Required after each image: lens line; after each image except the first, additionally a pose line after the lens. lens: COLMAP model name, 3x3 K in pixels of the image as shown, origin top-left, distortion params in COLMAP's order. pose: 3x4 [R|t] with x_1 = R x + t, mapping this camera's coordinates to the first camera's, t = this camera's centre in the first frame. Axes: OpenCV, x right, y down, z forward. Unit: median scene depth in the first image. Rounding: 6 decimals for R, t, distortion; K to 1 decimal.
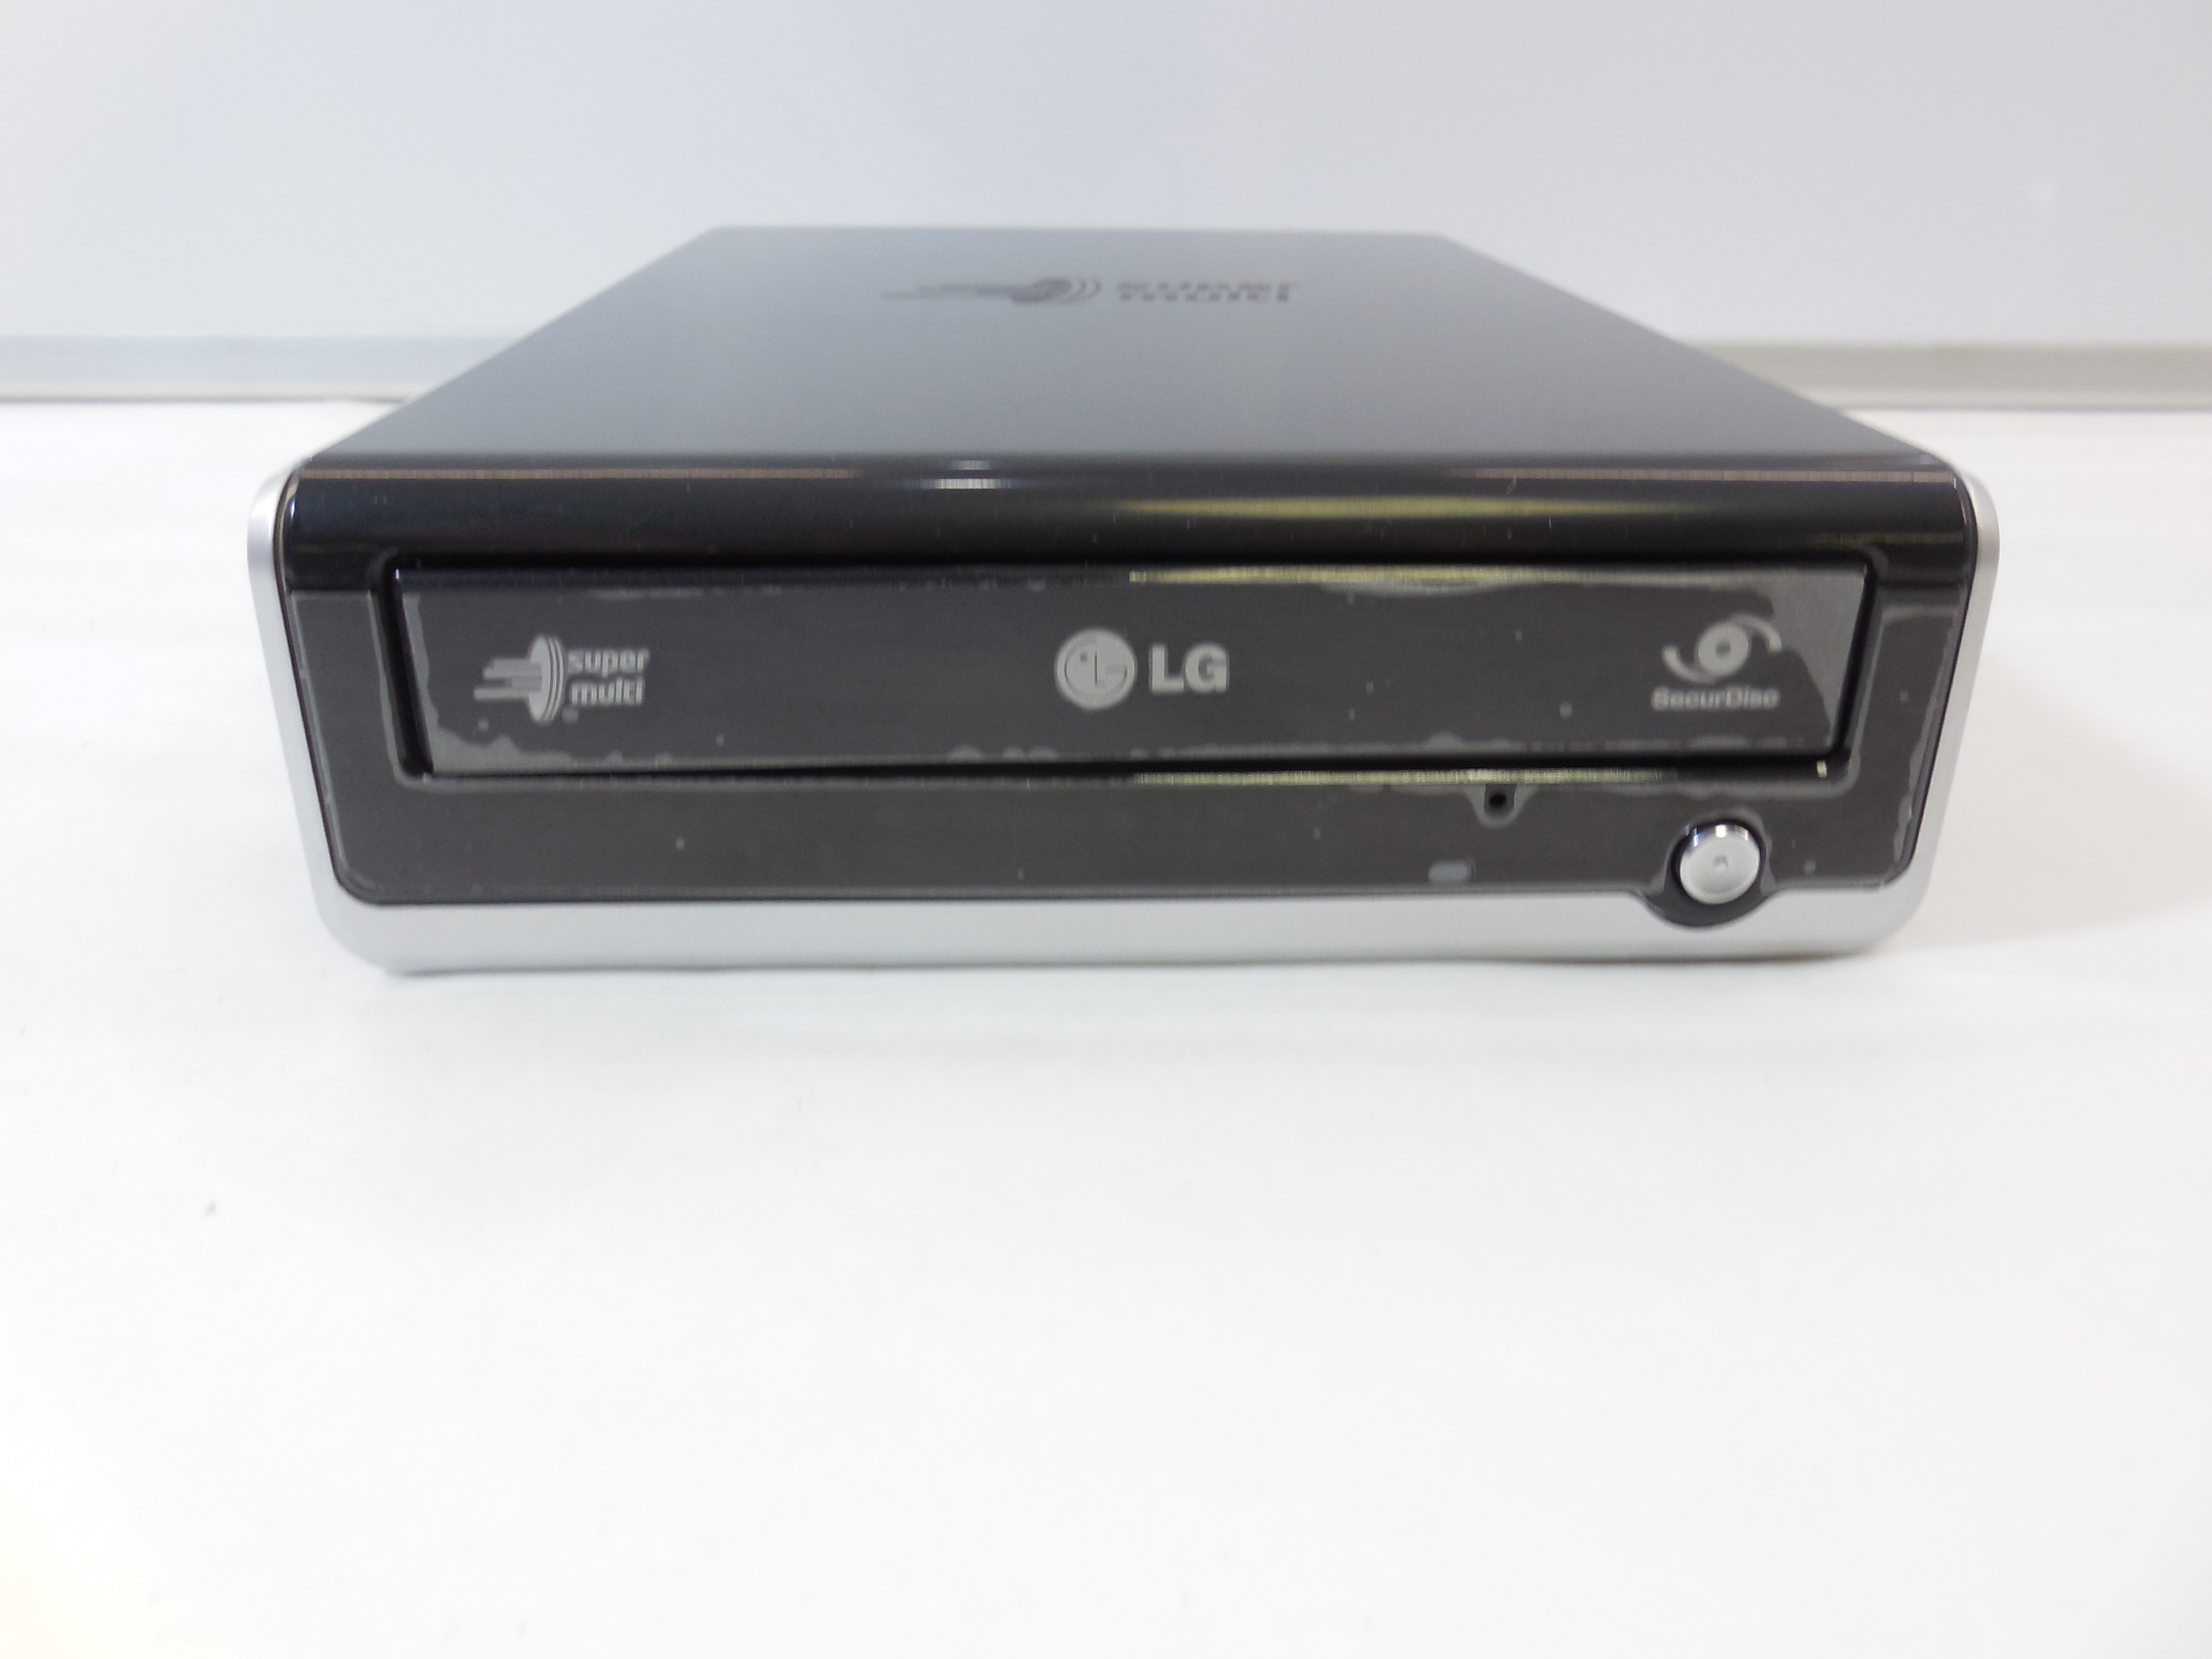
lens RADIAL K [[1672.0, 0, 1118.1], [0, 1672.0, 824.5], [0, 0, 1]] dist [-0.050229, 0.015534]
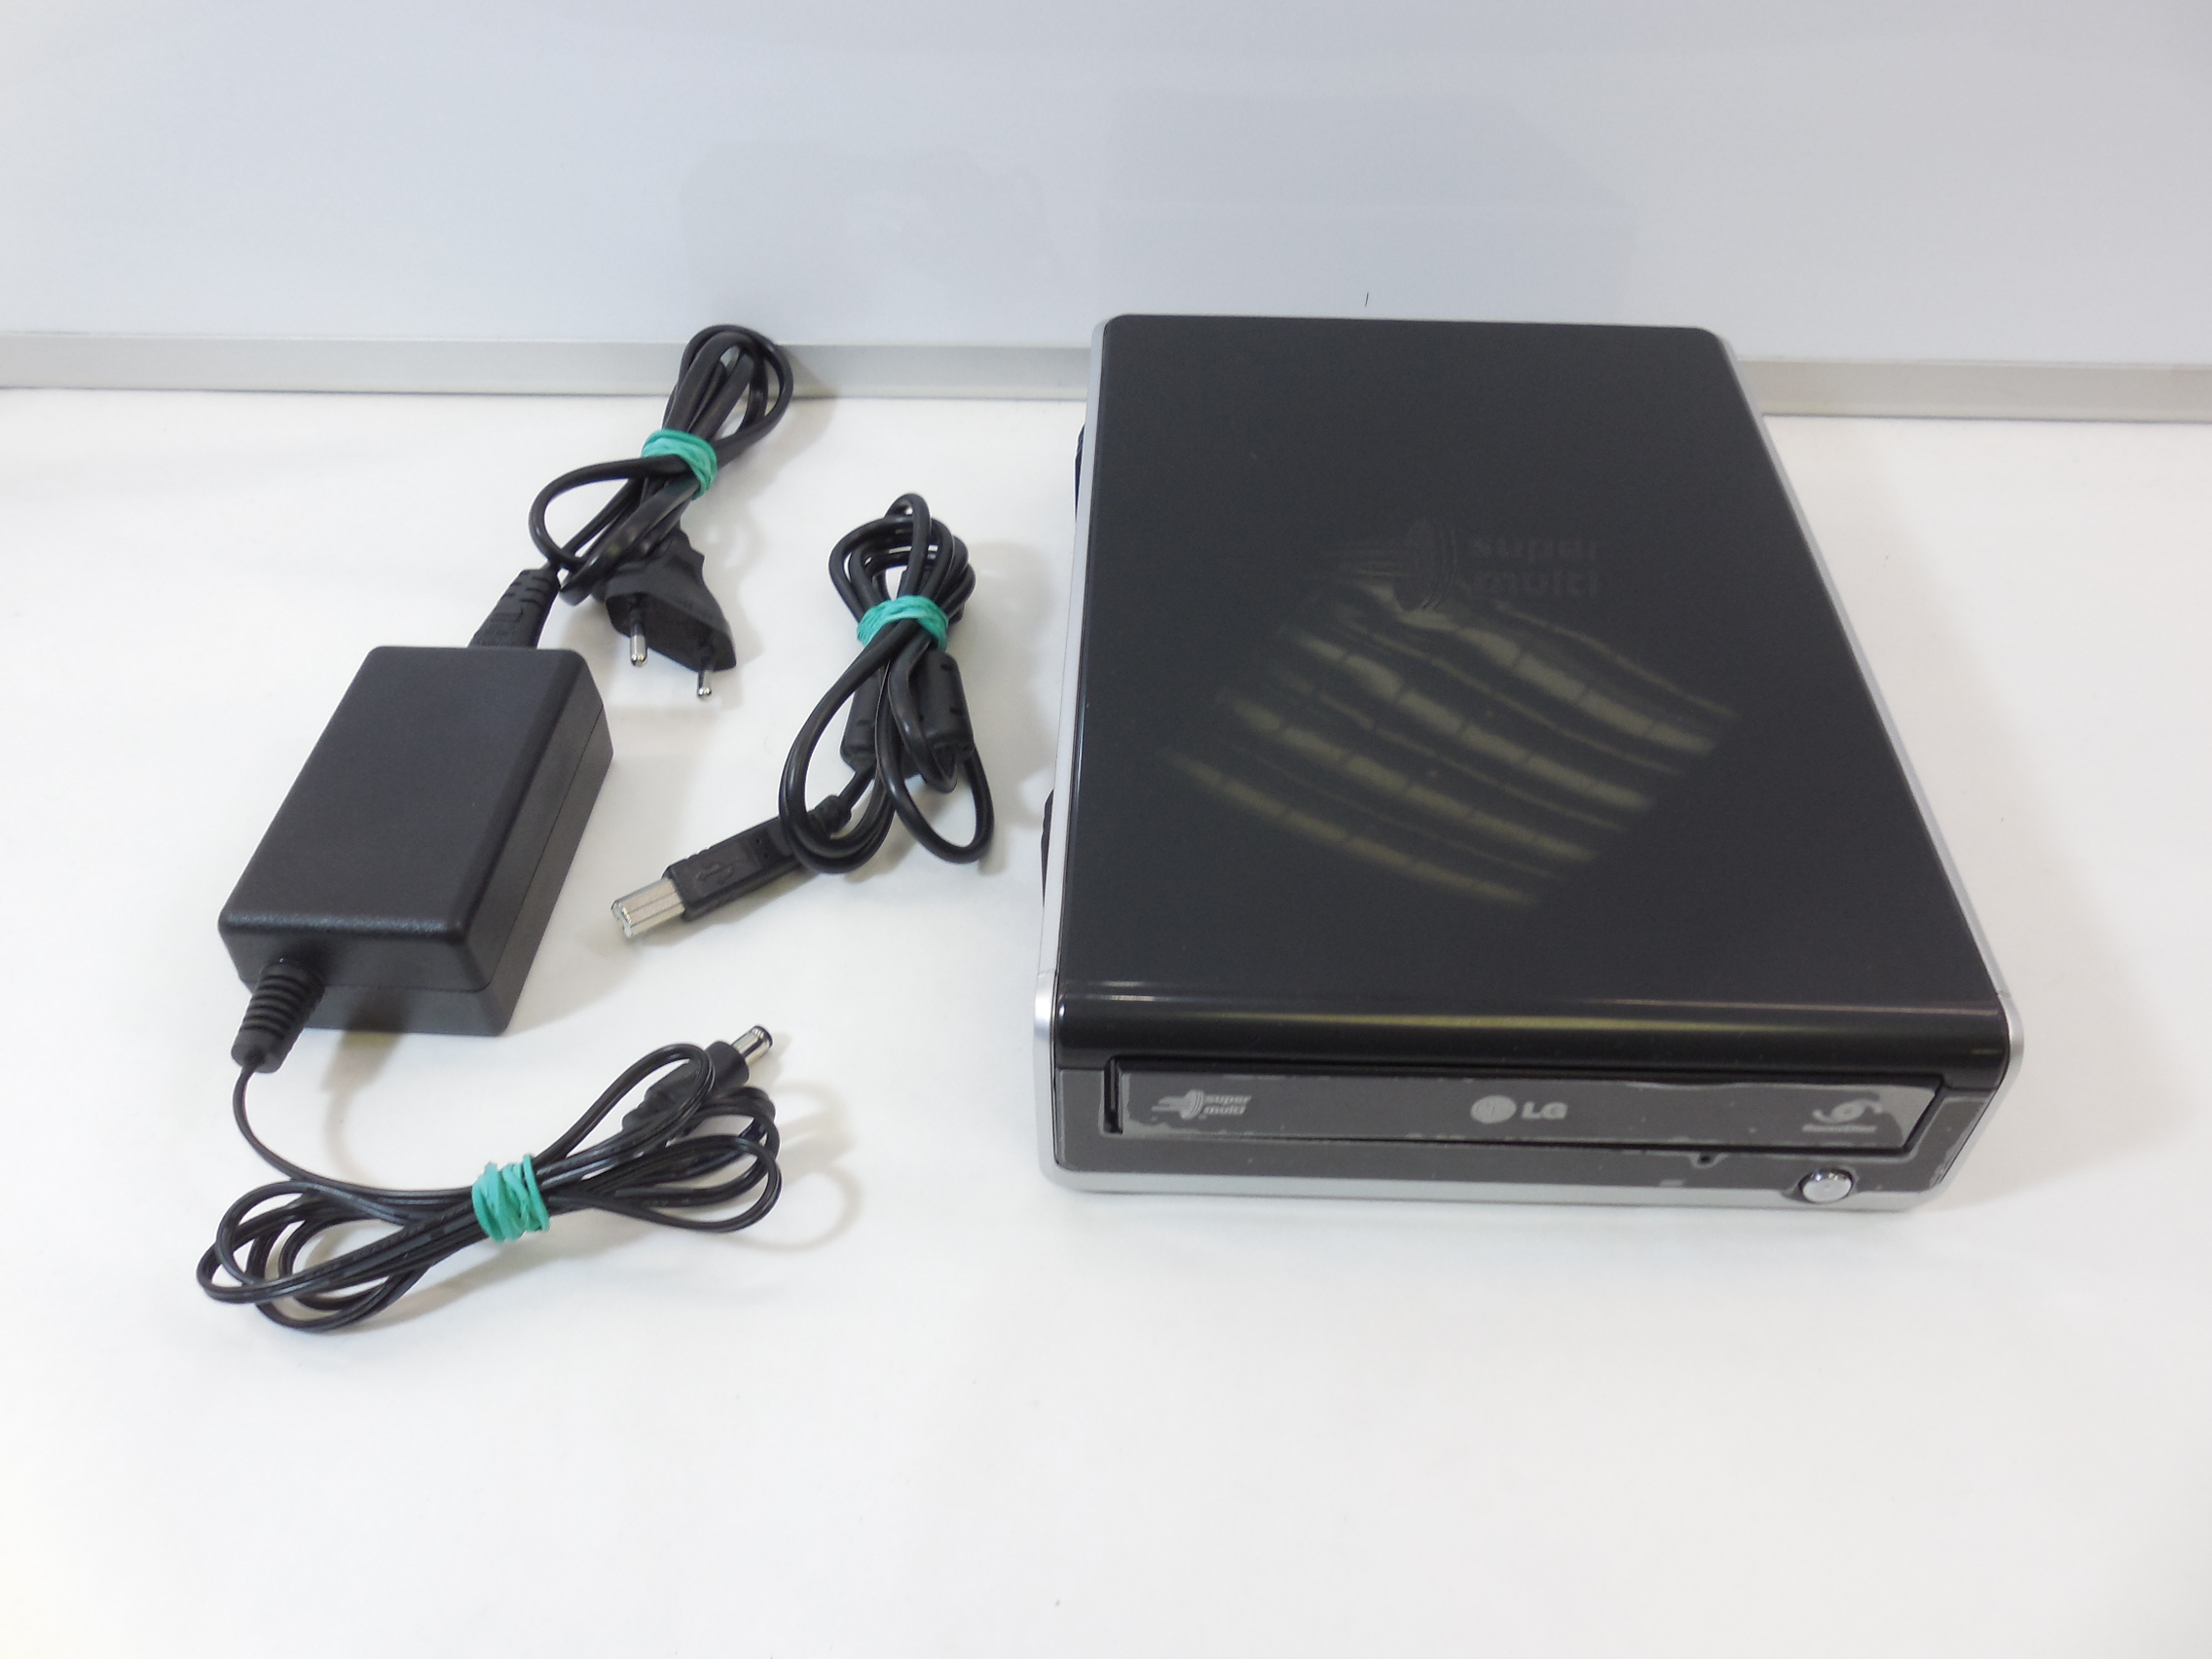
lens RADIAL K [[1672.0, 0, 1097.7], [0, 1672.0, 828.5], [0, 0, 1]] dist [-0.050229, 0.015534]
pose [[0.996522, 0.035203, -0.075524, -0.316387], [-0.008202, 0.943413, 0.331518, -0.977875], [0.082921, -0.329746, 0.940421, -0.640491]]
